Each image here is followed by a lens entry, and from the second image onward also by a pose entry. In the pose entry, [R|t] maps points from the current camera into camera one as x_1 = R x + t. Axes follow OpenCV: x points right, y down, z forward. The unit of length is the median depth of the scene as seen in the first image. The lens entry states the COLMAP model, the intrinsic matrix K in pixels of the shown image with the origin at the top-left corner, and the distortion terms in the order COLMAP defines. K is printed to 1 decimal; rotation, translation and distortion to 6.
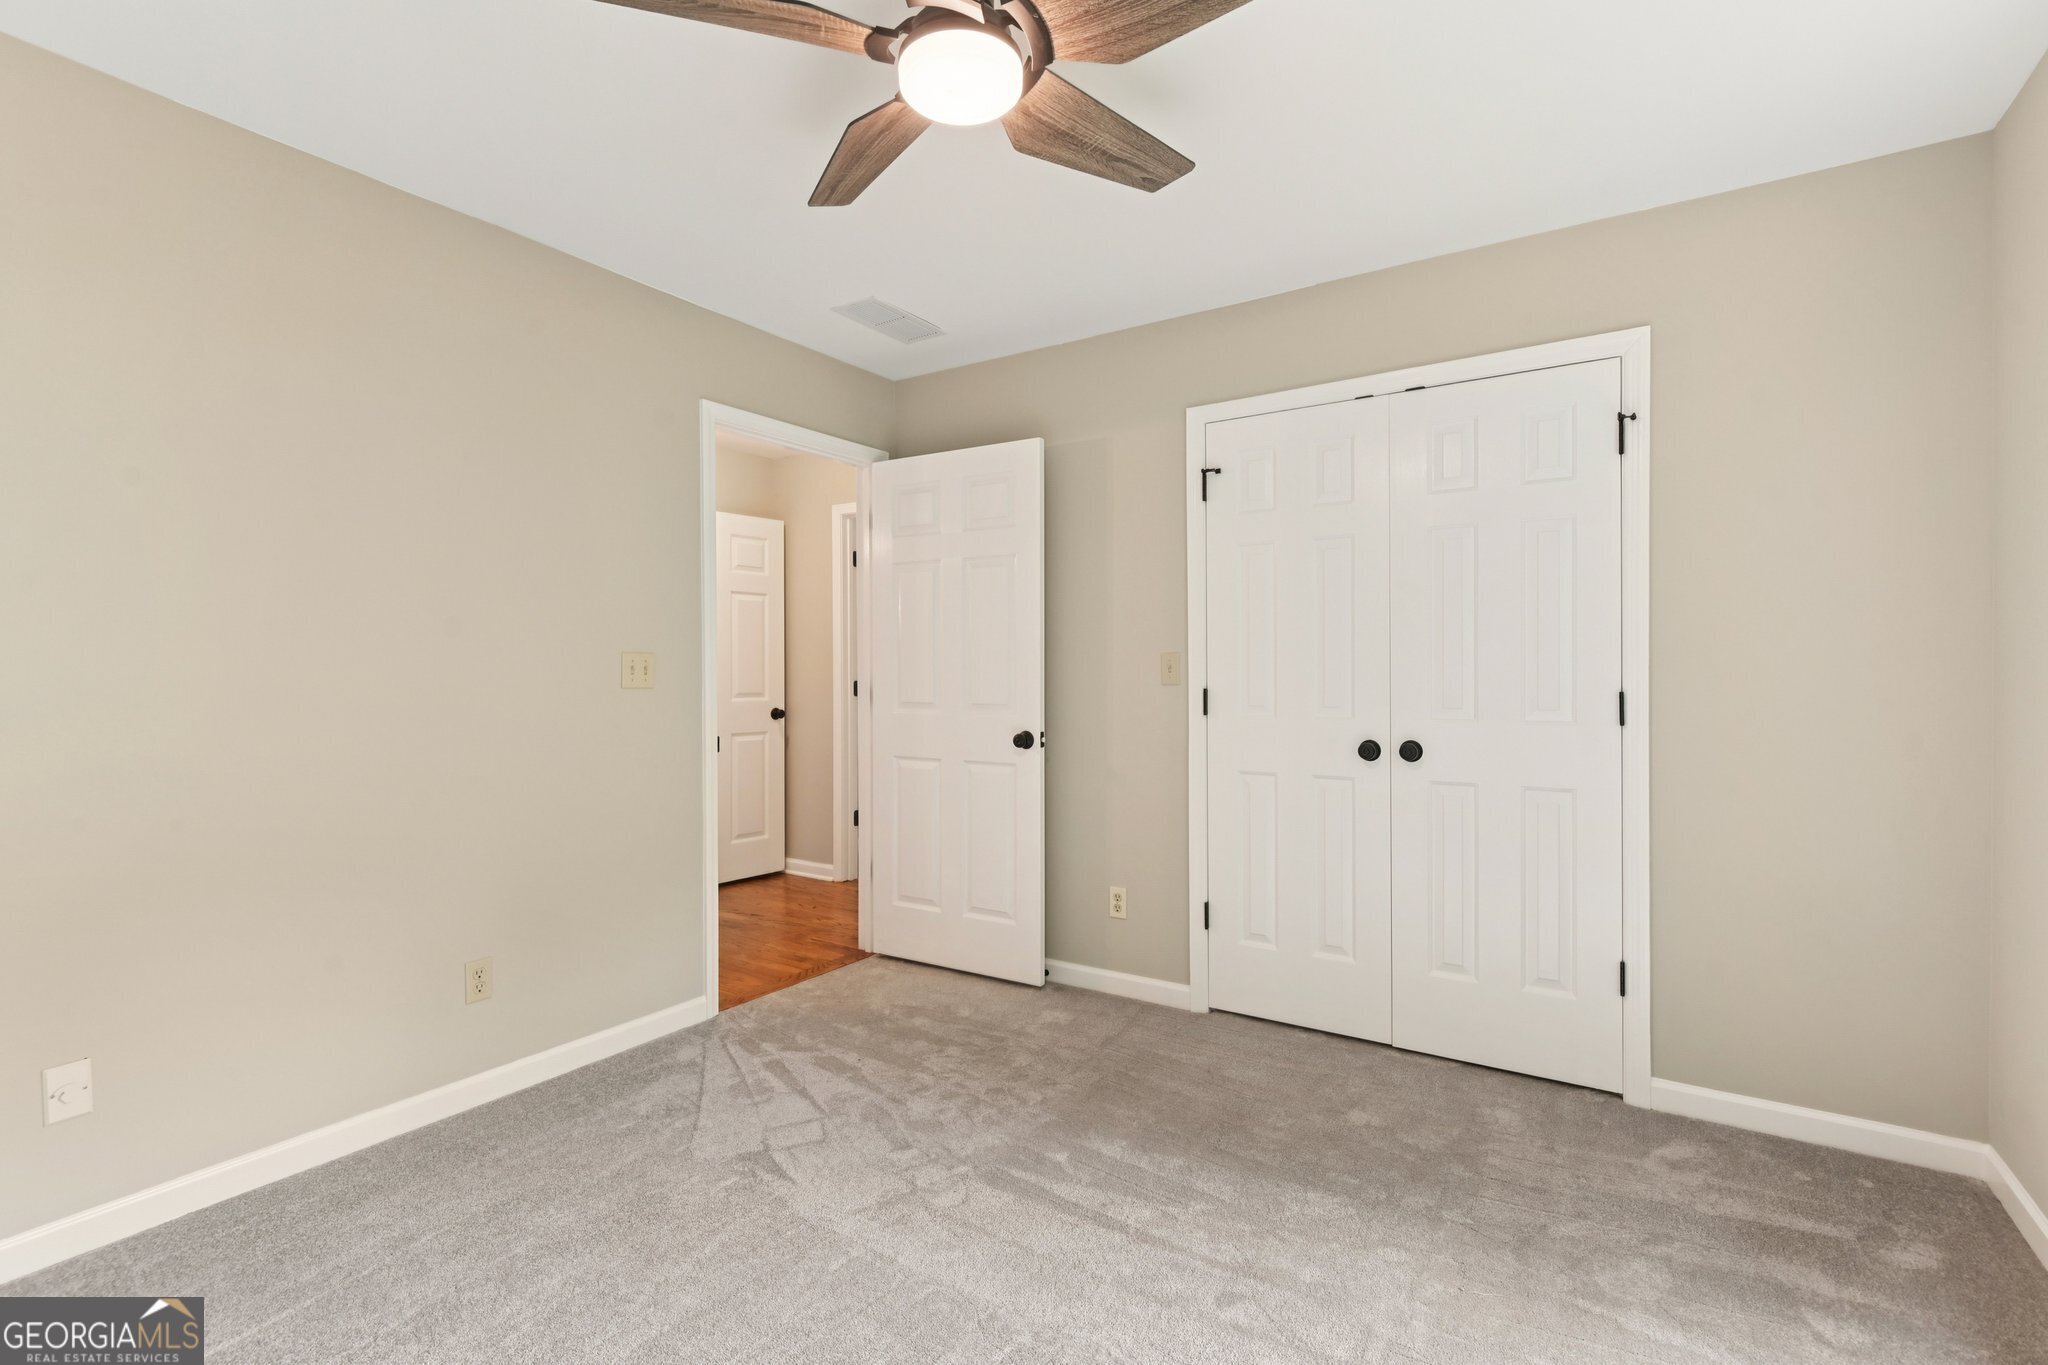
lens RADIAL K [[929.5, 0, 1035.1], [0, 929.5, 680.3], [0, 0, 1]] dist [-0.001214, 0.000079]
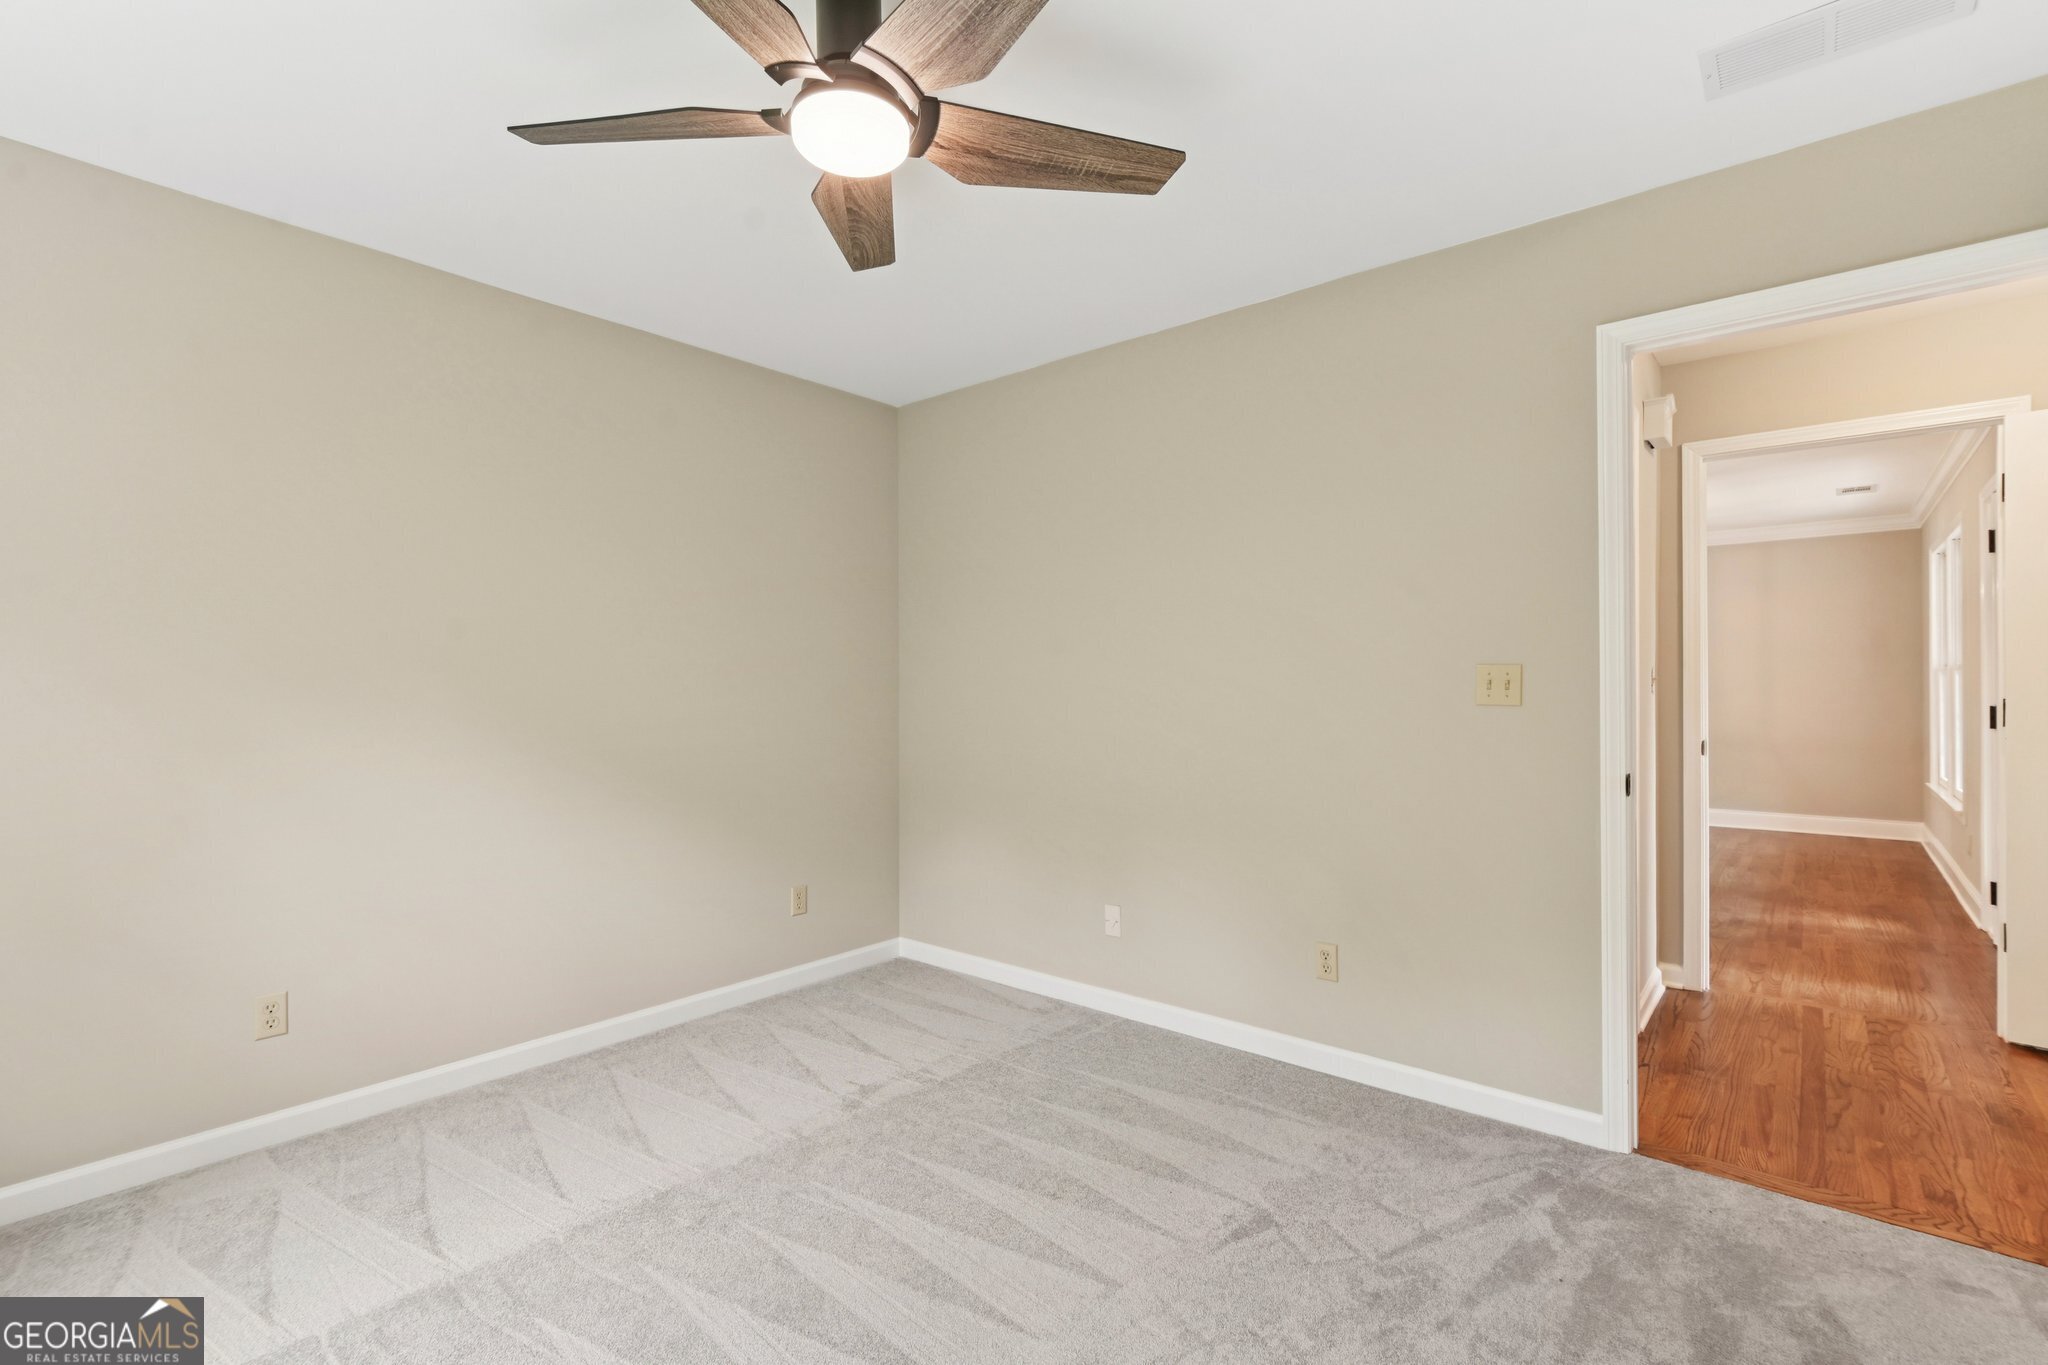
lens RADIAL K [[929.5, 0, 1035.1], [0, 929.5, 680.3], [0, 0, 1]] dist [-0.001214, 0.000079]
pose [[-0.112830, -0.002372, -0.993612, 0.486089], [-0.008700, 0.999961, -0.001400, -0.010075], [0.993576, 0.008486, -0.112846, 0.679368]]
